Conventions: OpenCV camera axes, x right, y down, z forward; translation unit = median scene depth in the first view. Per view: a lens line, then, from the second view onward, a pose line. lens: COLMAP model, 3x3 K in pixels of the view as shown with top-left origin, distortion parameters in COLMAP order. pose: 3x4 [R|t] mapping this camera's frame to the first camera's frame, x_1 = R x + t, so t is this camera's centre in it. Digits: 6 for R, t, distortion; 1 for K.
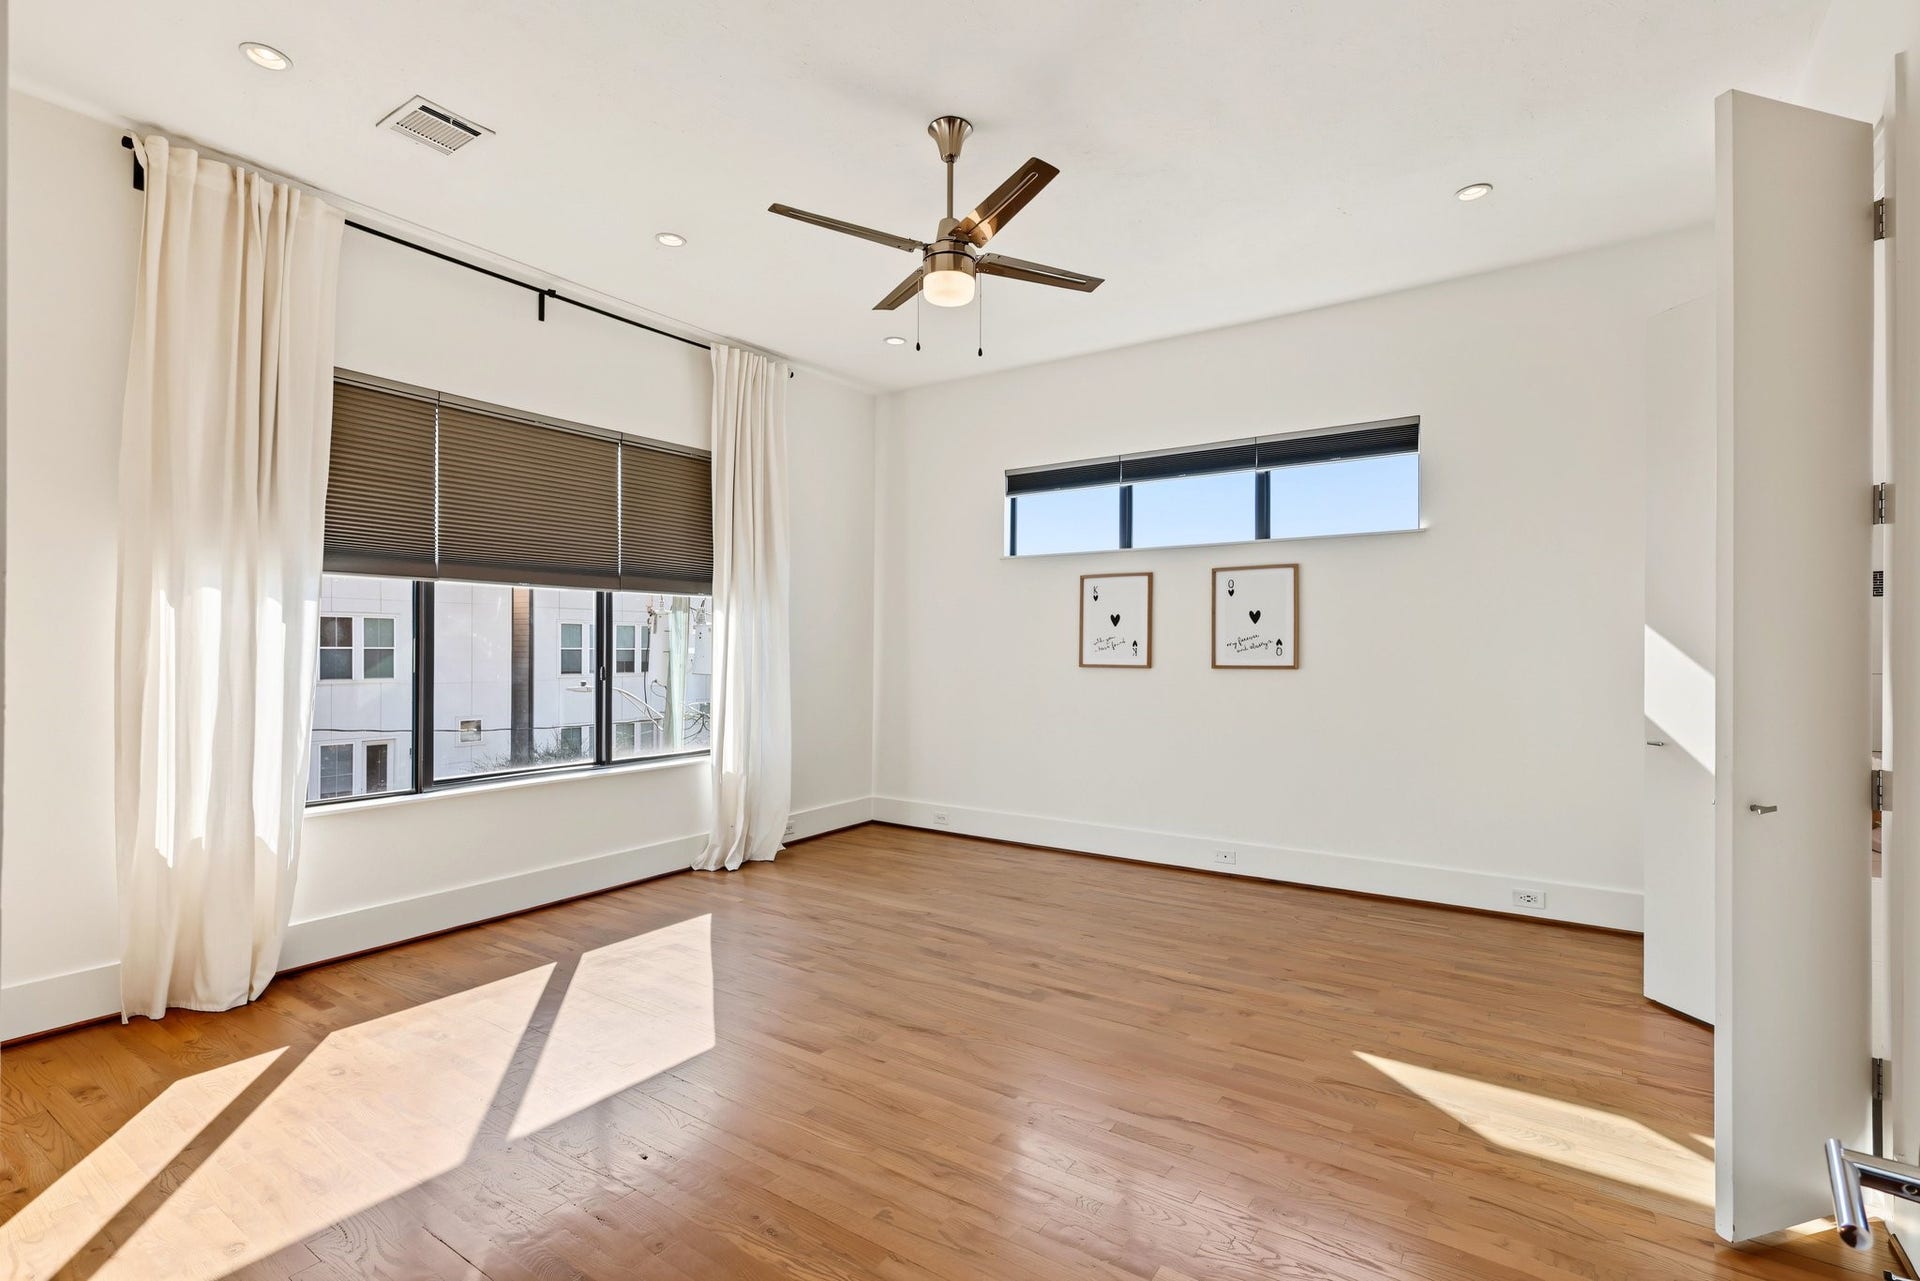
lens RADIAL K [[887.3, 0, 956.6], [0, 887.3, 650.5], [0, 0, 1]] dist [-0.000754, 0.000793]
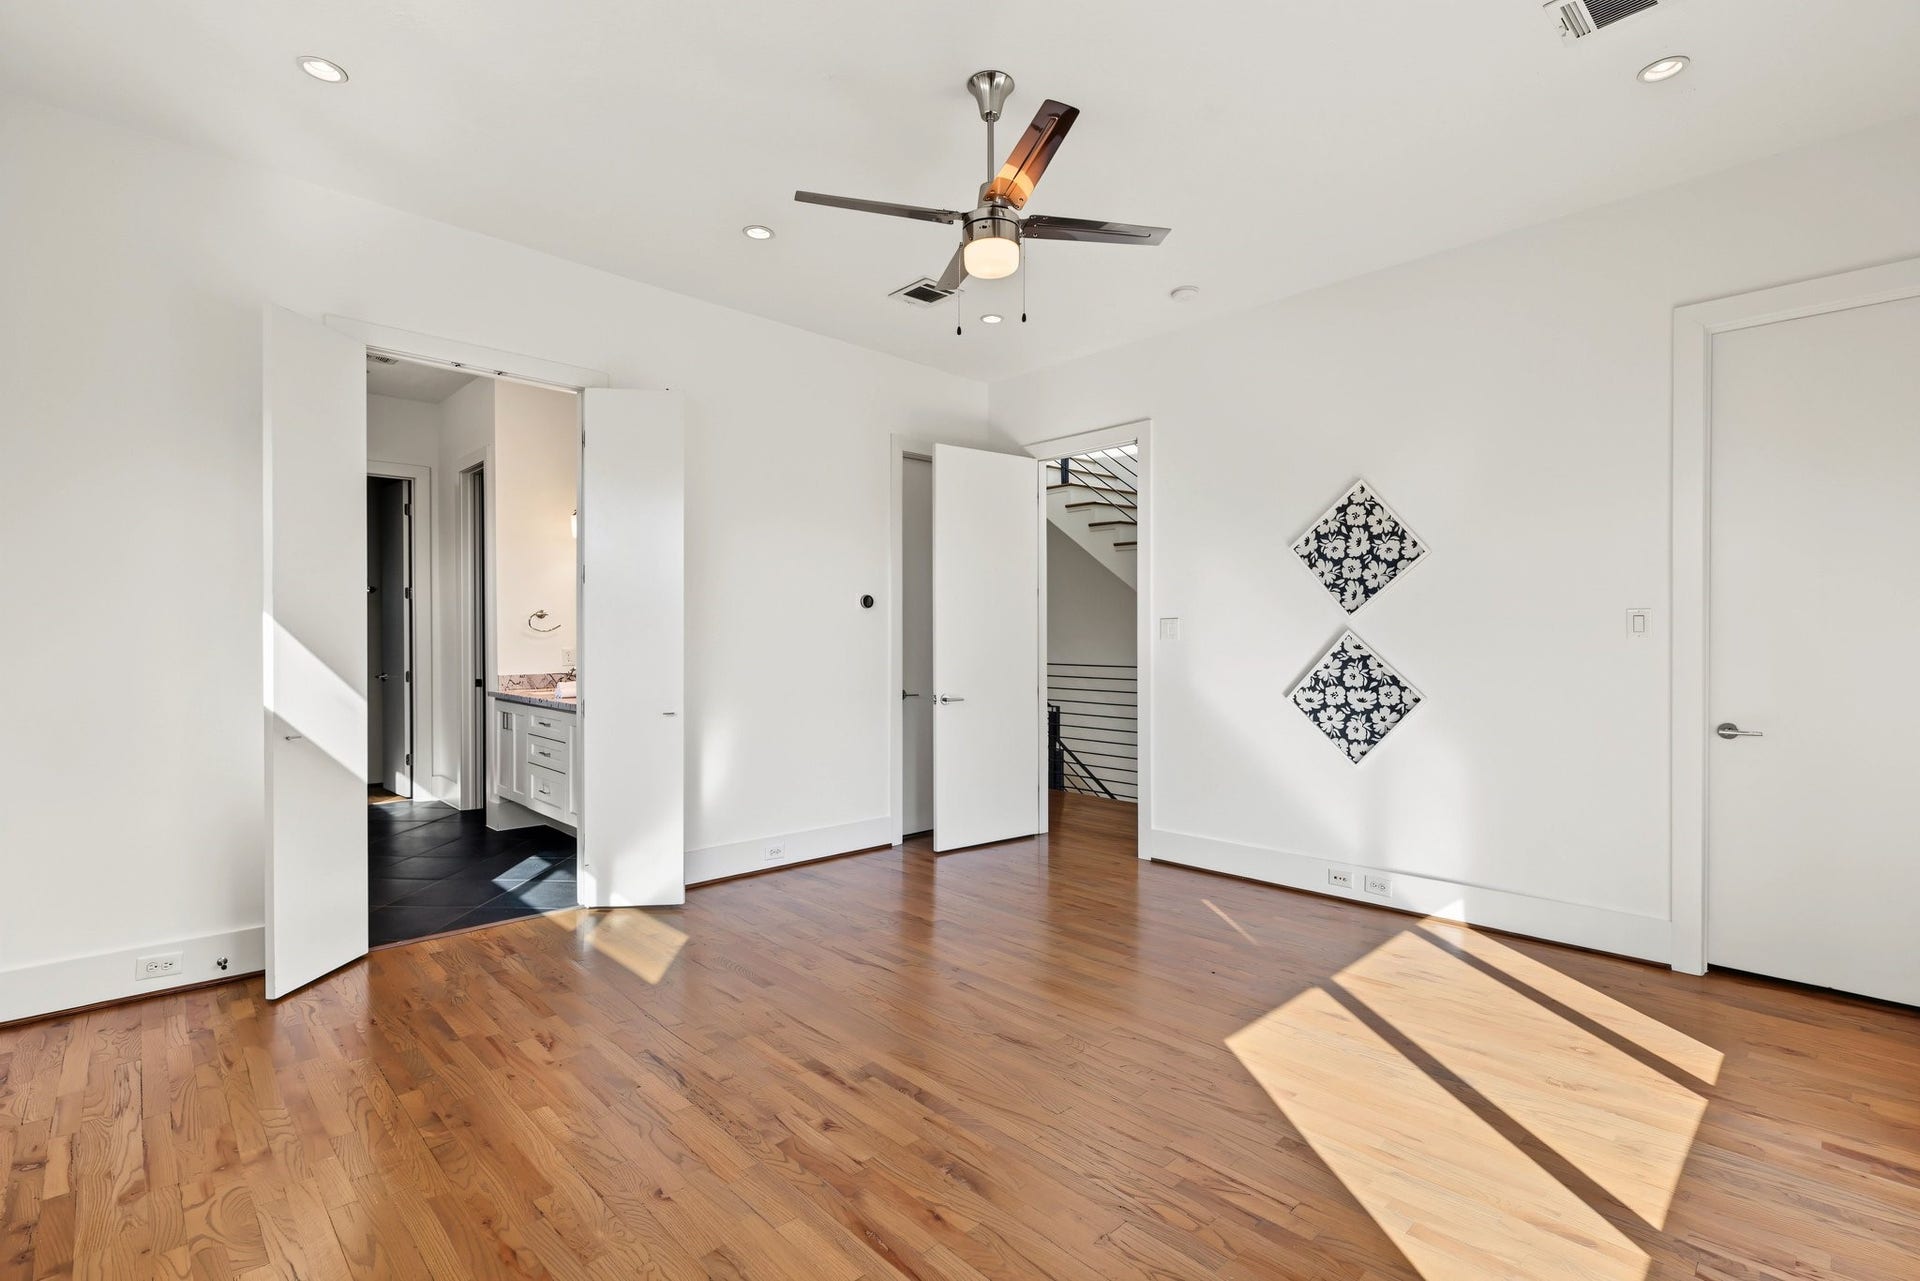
lens RADIAL K [[887.3, 0, 956.6], [0, 887.3, 650.5], [0, 0, 1]] dist [-0.000754, 0.000793]
pose [[-0.979826, -0.006407, 0.199752, -0.153026], [-0.003580, 0.999888, 0.014513, -0.009835], [-0.199823, 0.013505, -0.979739, 1.822130]]
